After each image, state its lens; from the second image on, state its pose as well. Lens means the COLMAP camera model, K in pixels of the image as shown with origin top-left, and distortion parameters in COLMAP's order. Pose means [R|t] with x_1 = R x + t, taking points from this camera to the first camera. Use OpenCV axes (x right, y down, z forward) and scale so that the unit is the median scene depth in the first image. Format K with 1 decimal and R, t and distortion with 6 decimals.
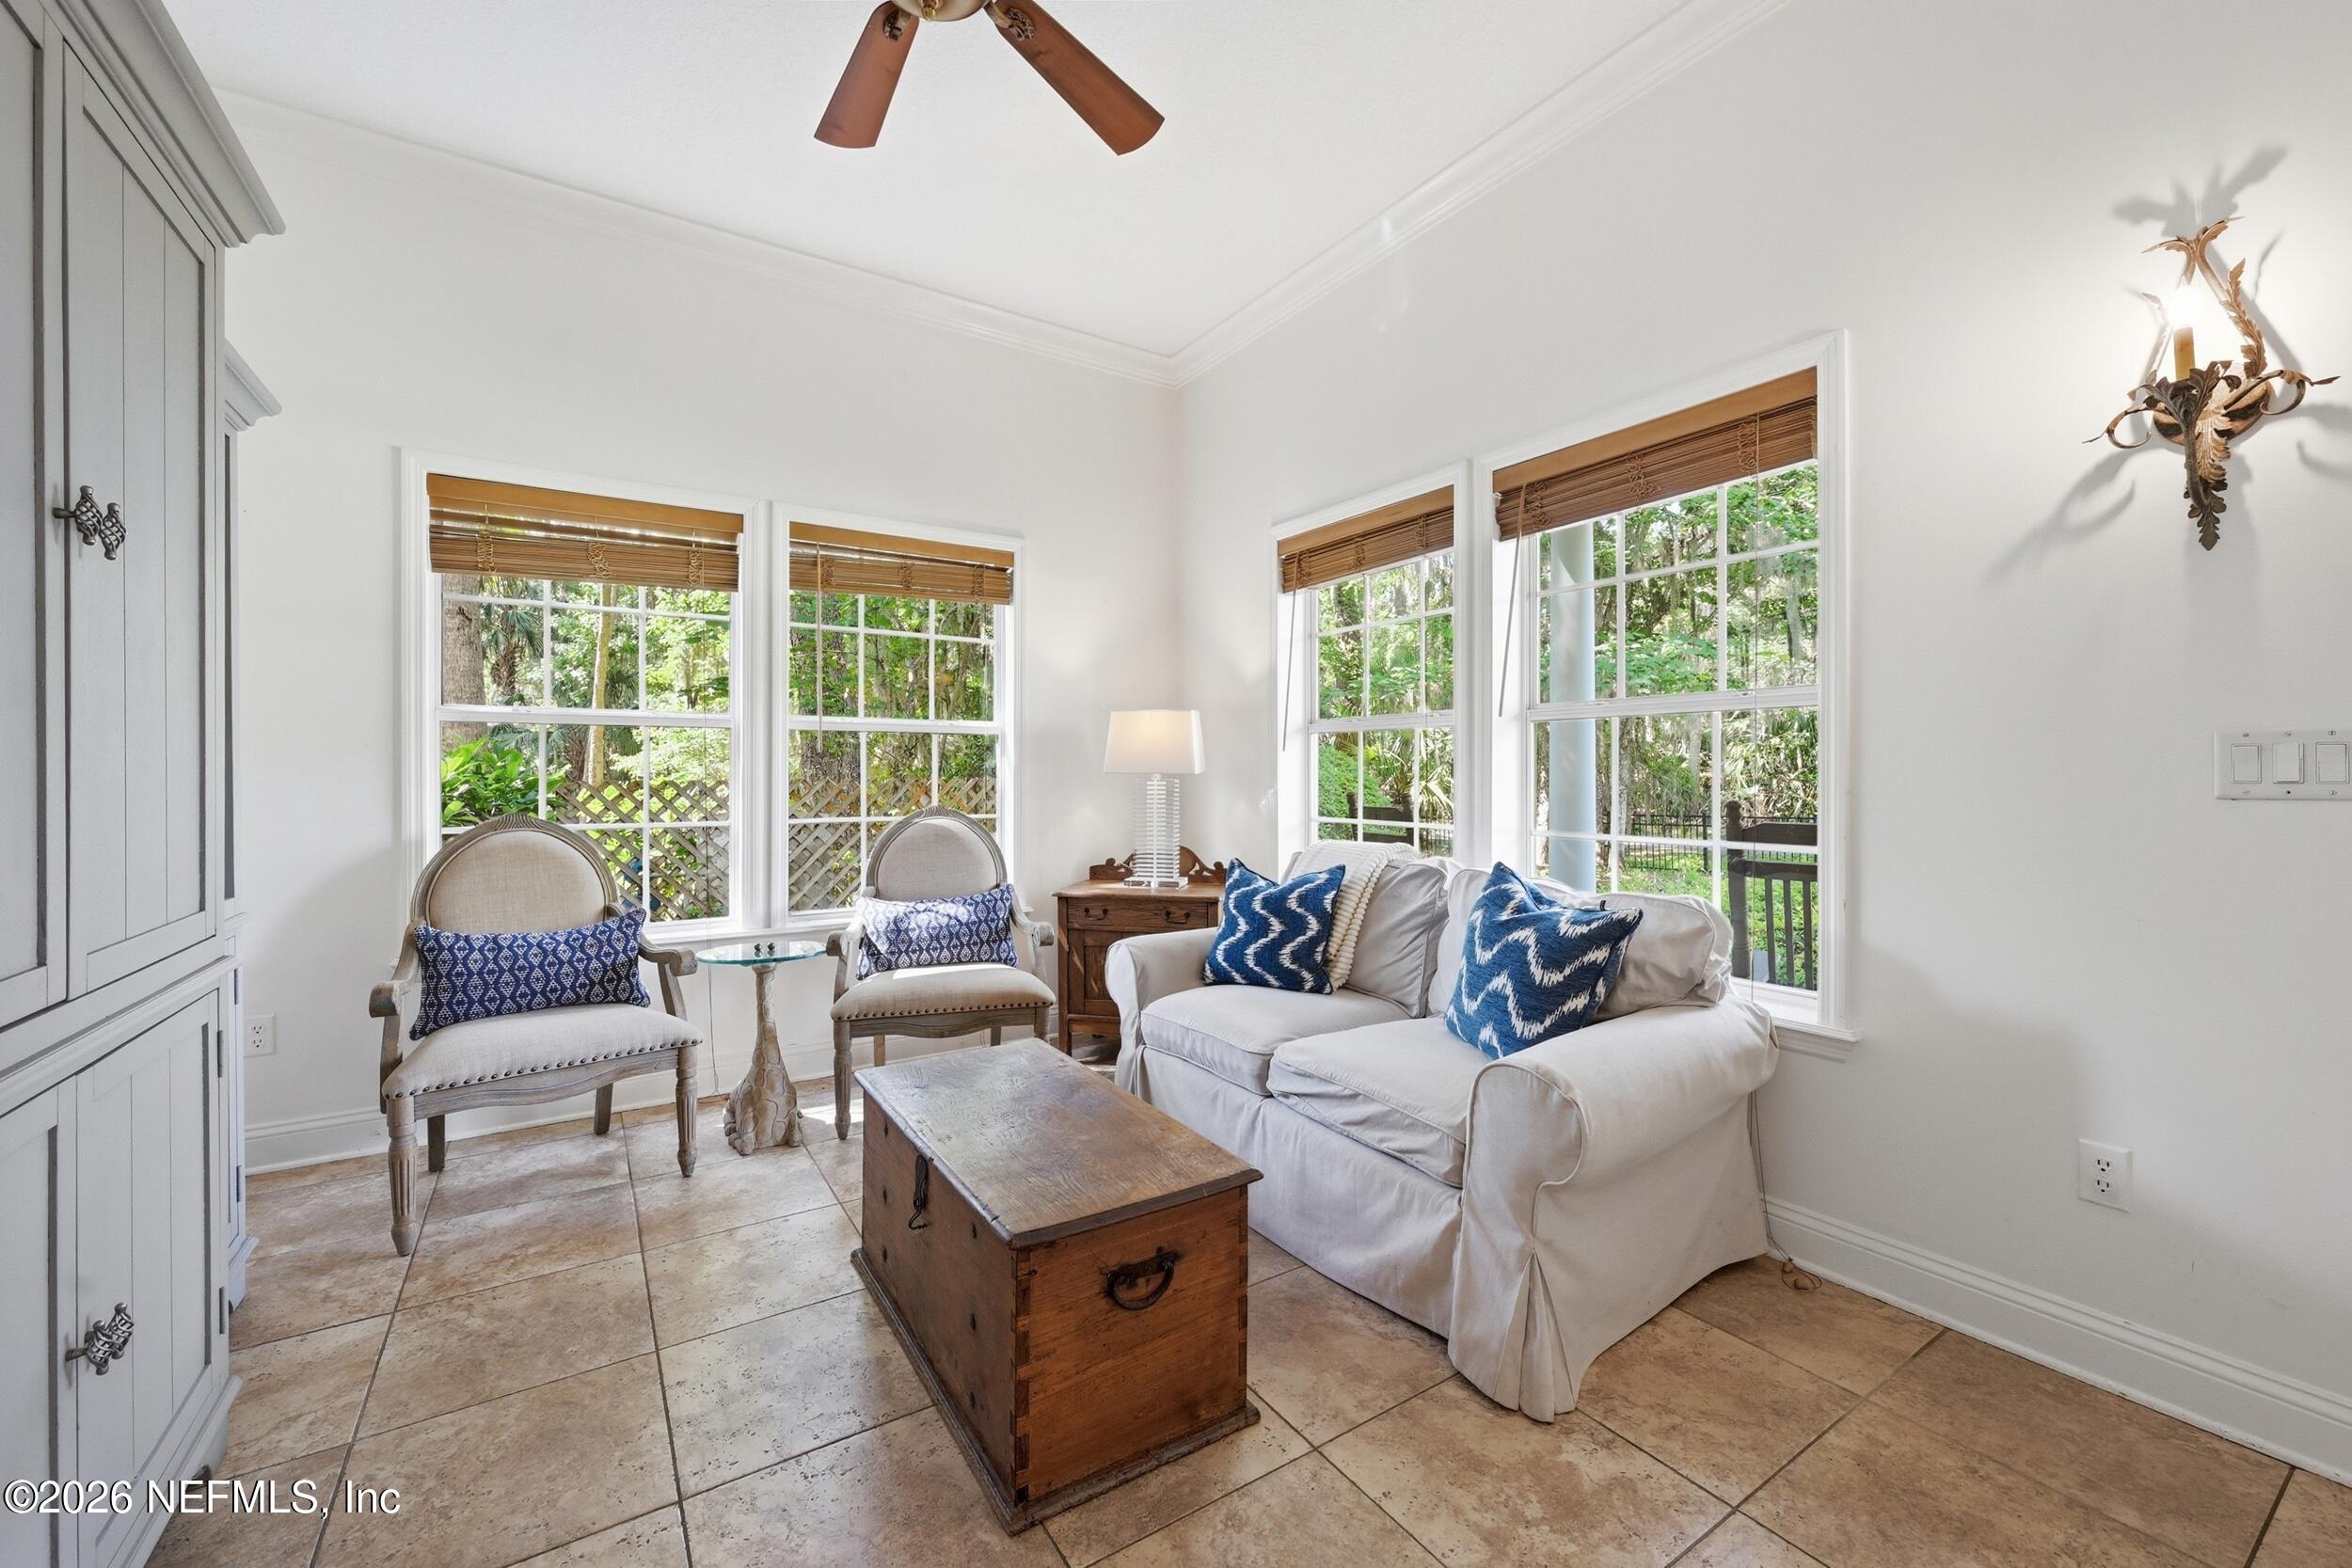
lens RADIAL K [[929.1, 0, 1179.6], [0, 929.1, 778.2], [0, 0, 1]] dist [-0.002850, 0.000333]
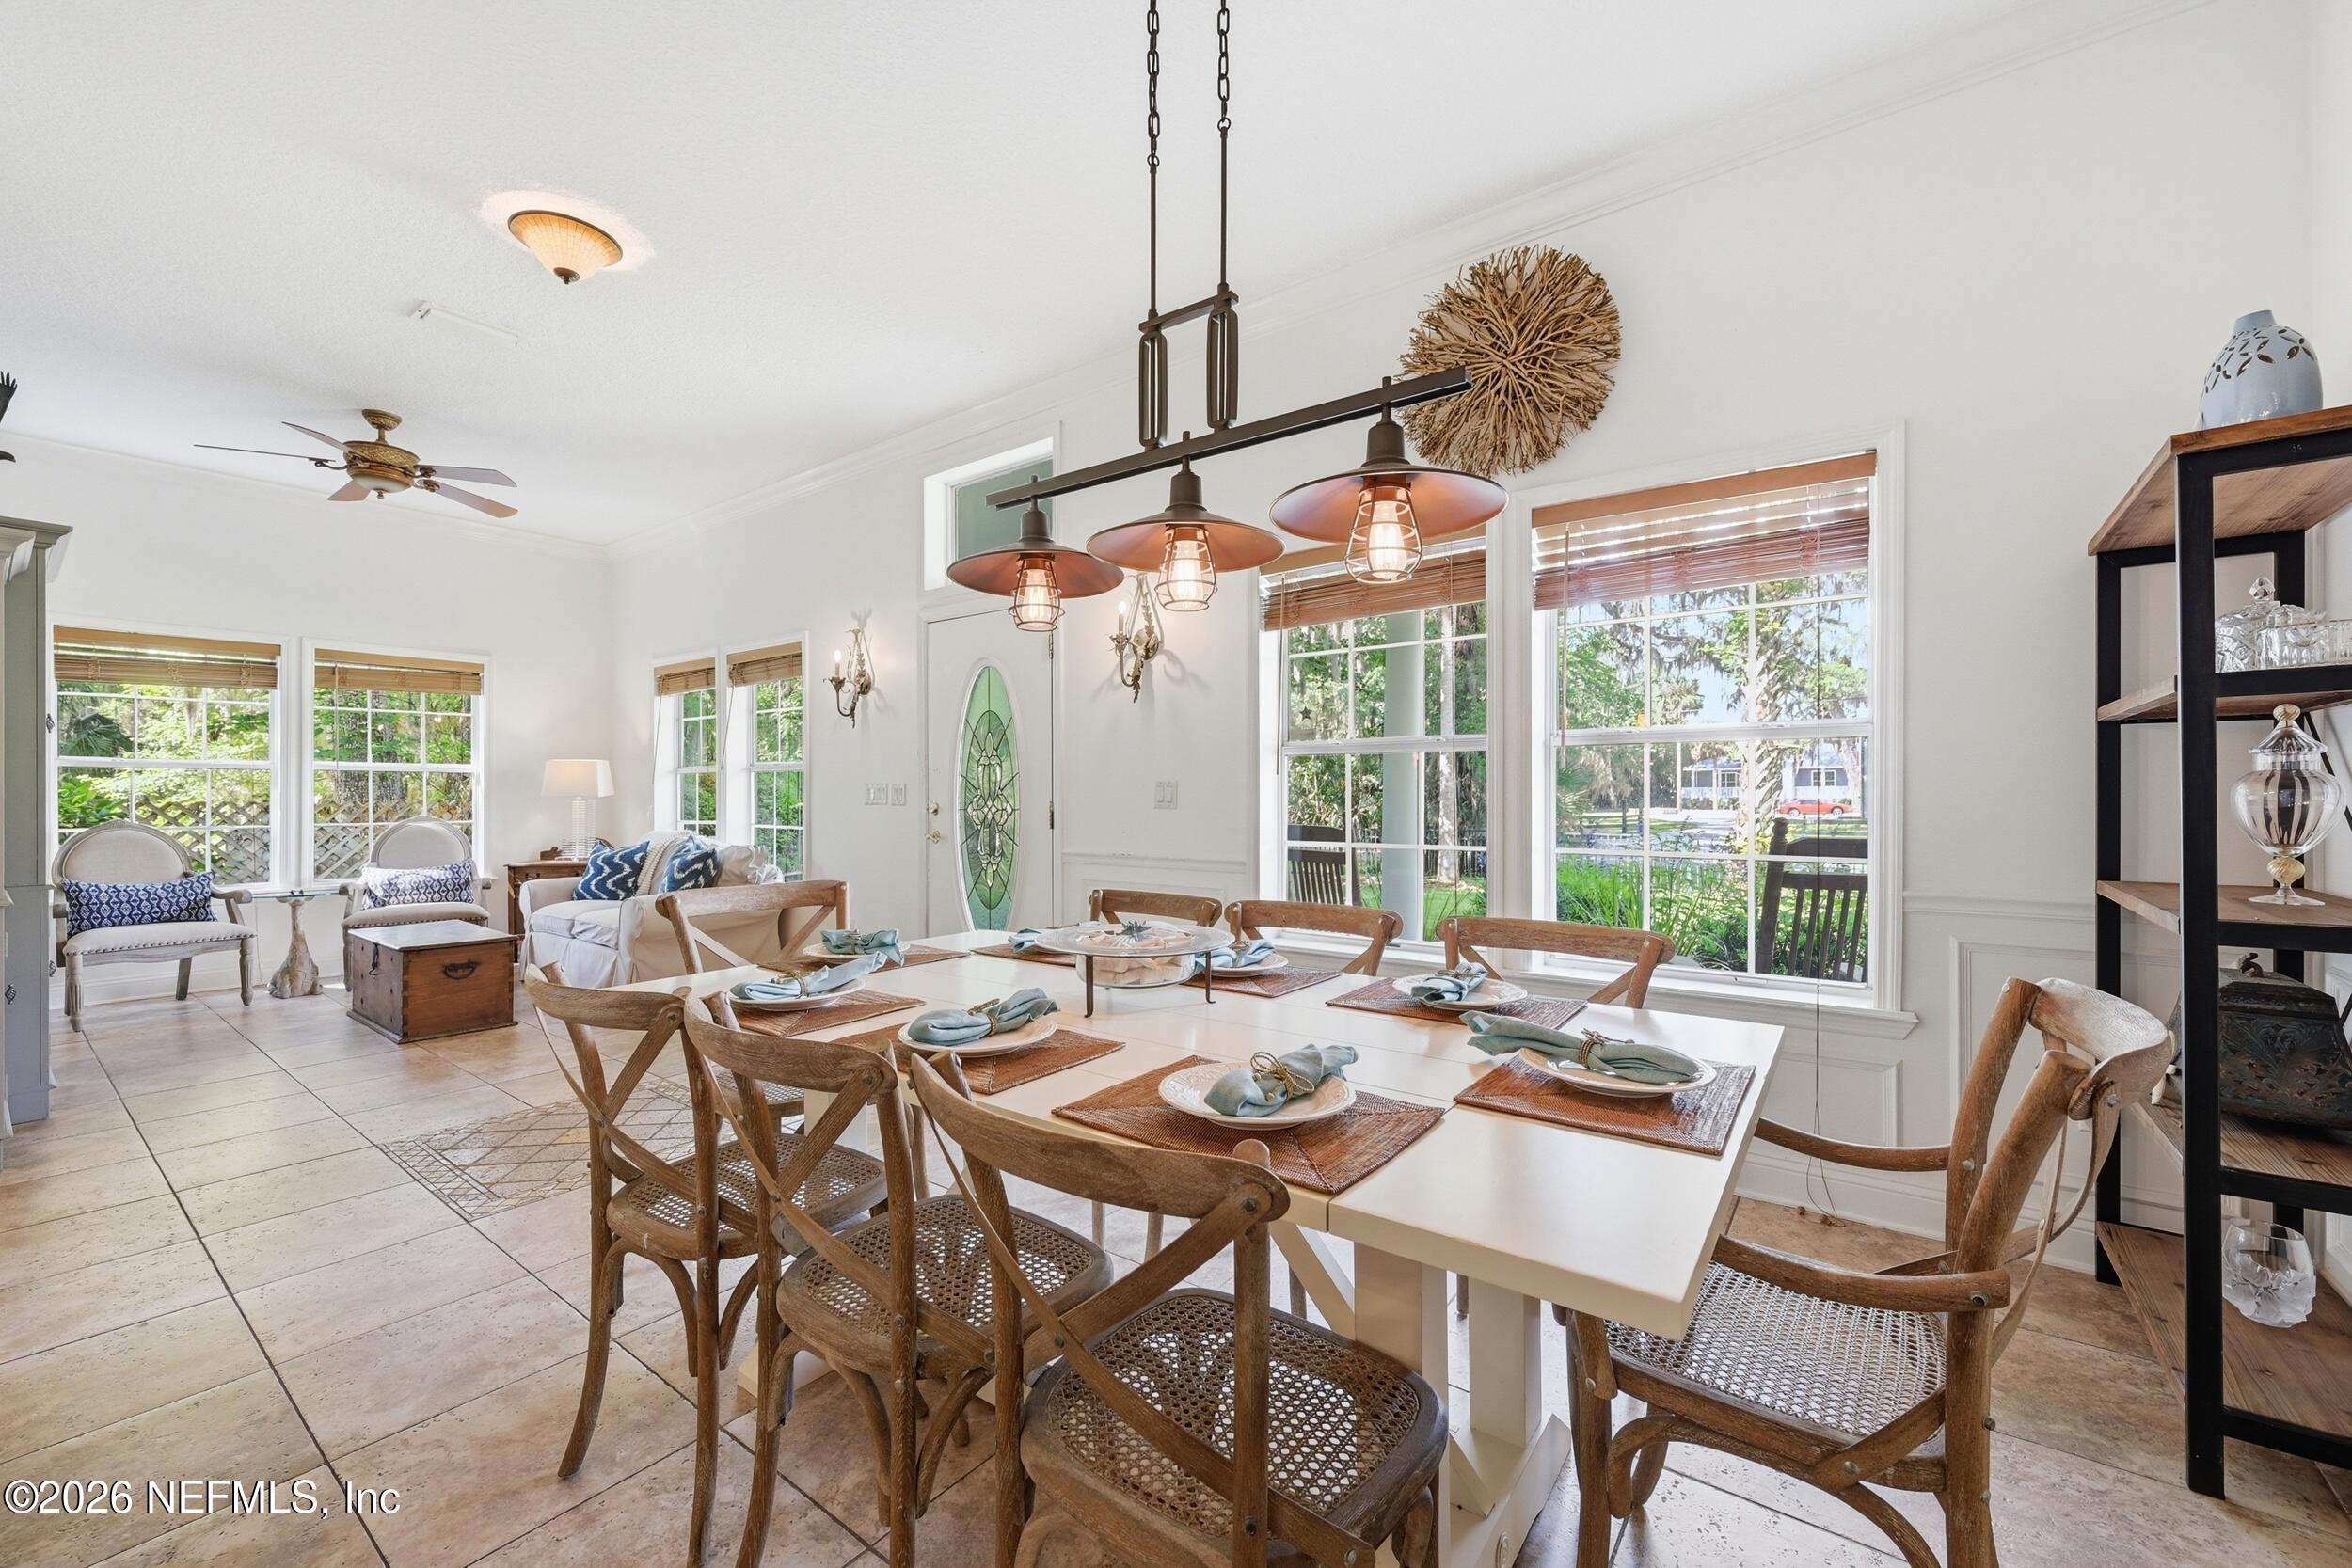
lens RADIAL K [[929.1, 0, 1177.4], [0, 929.1, 794.3], [0, 0, 1]] dist [-0.002850, 0.000333]
pose [[0.941286, -0.000410, 0.337611, 0.578974], [0.002339, 0.999983, -0.005306, 0.003662], [-0.337603, 0.005784, 0.941271, -1.326924]]
